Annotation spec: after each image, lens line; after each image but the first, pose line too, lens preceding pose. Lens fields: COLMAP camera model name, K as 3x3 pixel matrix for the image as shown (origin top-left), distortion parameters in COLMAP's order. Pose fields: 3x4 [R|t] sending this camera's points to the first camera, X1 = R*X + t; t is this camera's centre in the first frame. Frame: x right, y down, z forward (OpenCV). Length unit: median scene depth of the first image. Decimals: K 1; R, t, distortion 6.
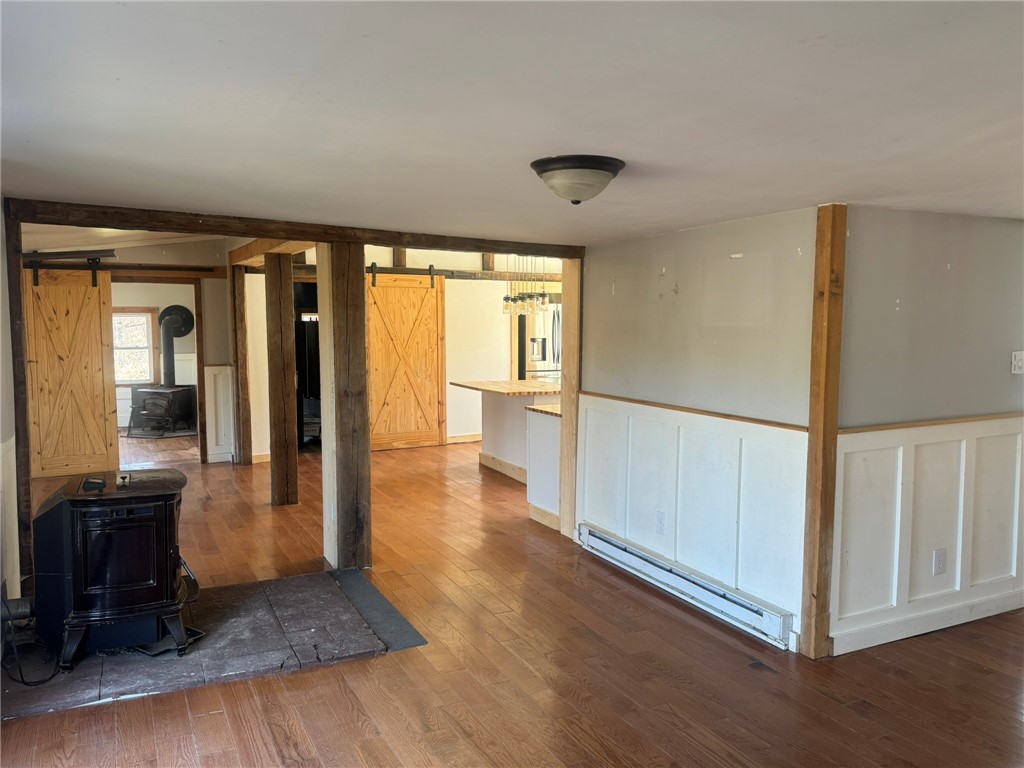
lens RADIAL K [[751.9, 0, 512.0], [0, 751.9, 384.0], [0, 0, 1]] dist [-0.034039, -0.006309]
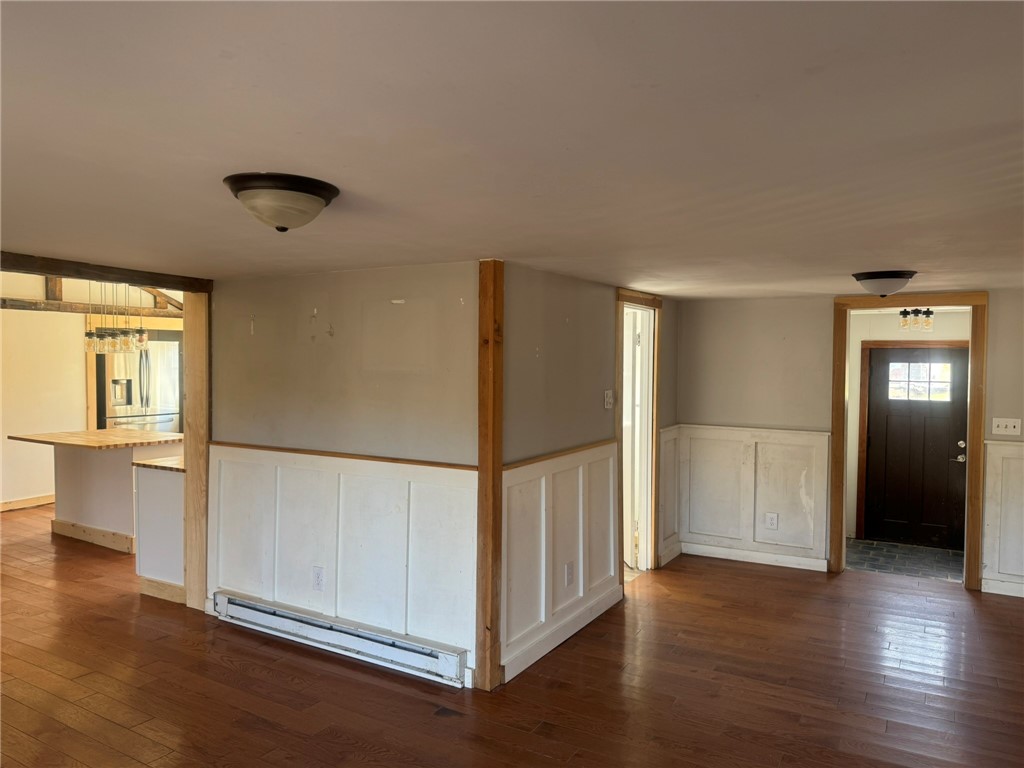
lens RADIAL K [[712.6, 0, 527.3], [0, 712.6, 388.4], [0, 0, 1]] dist [0.060570, -0.112246]
pose [[0.831417, -0.015874, 0.555422, -0.079916], [0.039775, 0.998728, -0.030997, -0.013979], [-0.554224, 0.047864, 0.830991, 0.098062]]
